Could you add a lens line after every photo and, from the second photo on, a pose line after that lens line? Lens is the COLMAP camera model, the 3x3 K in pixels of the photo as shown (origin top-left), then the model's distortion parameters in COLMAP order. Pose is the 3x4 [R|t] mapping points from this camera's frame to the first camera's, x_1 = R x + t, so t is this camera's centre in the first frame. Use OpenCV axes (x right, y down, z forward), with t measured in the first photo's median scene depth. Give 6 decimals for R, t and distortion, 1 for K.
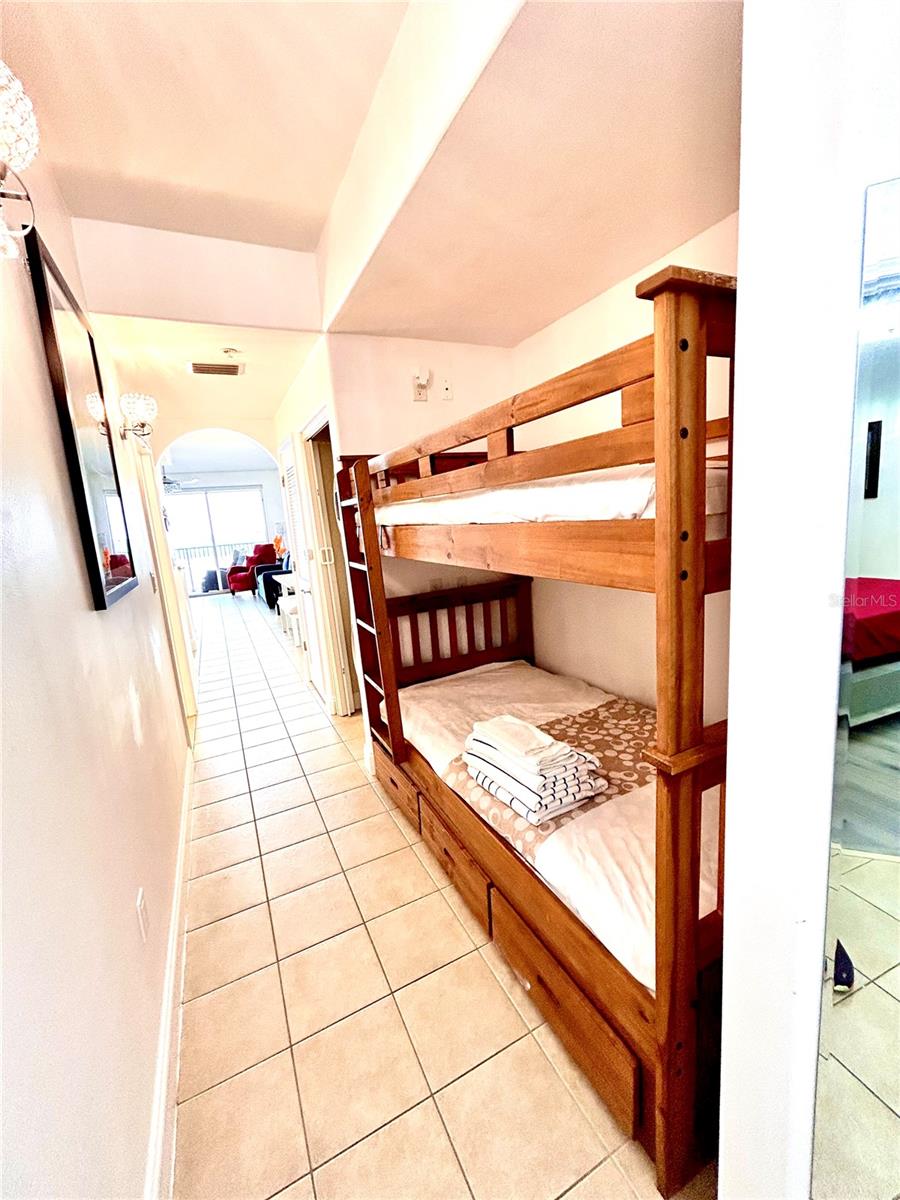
lens RADIAL K [[490.2, 0, 450.7], [0, 490.2, 595.6], [0, 0, 1]] dist [-0.001297, 0.000141]
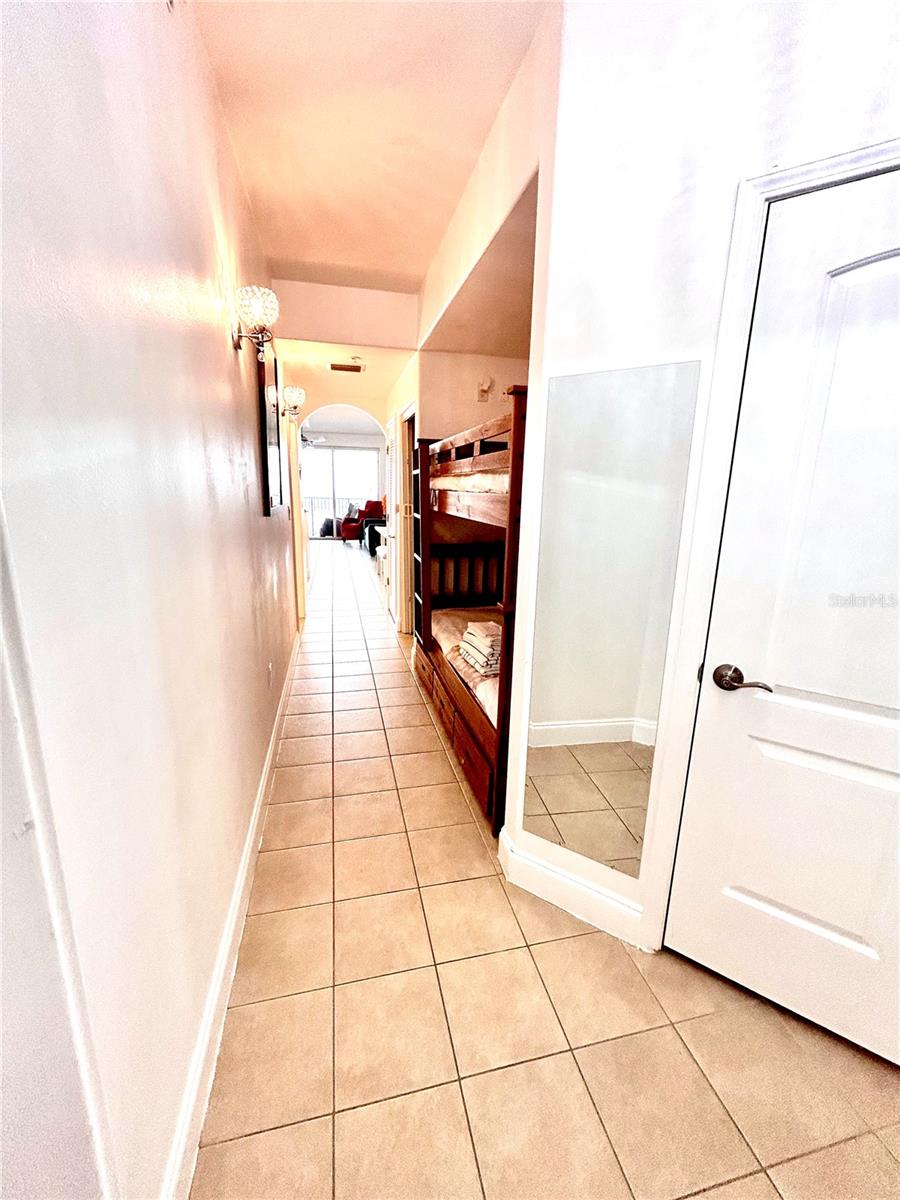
lens RADIAL K [[490.2, 0, 449.0], [0, 490.2, 596.3], [0, 0, 1]] dist [-0.001297, 0.000141]
pose [[0.968916, 0.146548, -0.199310, 0.206376], [-0.135468, 0.988431, 0.068216, 0.058196], [0.207001, -0.039095, 0.977559, -0.383174]]
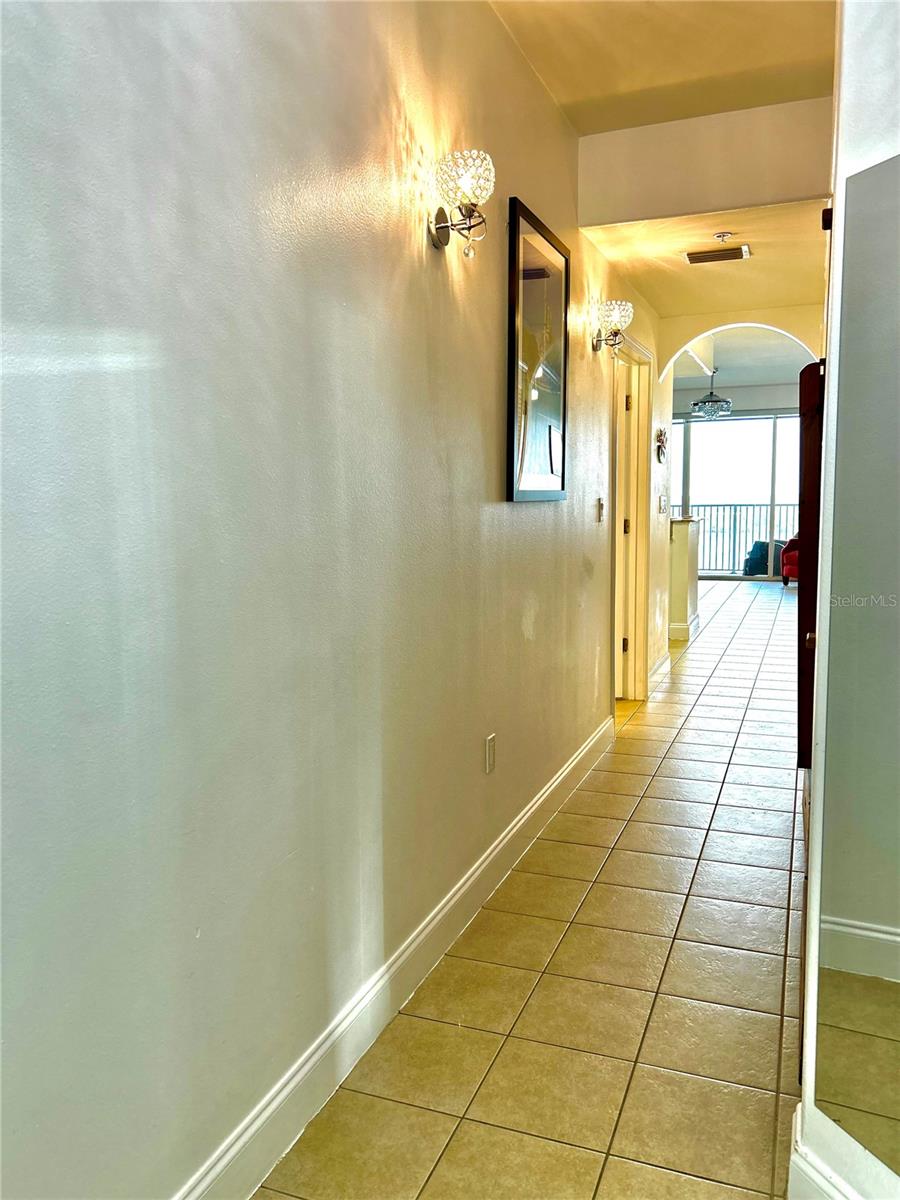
lens RADIAL K [[905.0, 0, 450.1], [0, 905.0, 608.9], [0, 0, 1]] dist [0.003607, 0.000805]
pose [[0.670865, 0.160525, -0.723997, 0.434099], [-0.162364, 0.984398, 0.067813, 0.084886], [0.723587, 0.072058, 0.686461, -0.317767]]
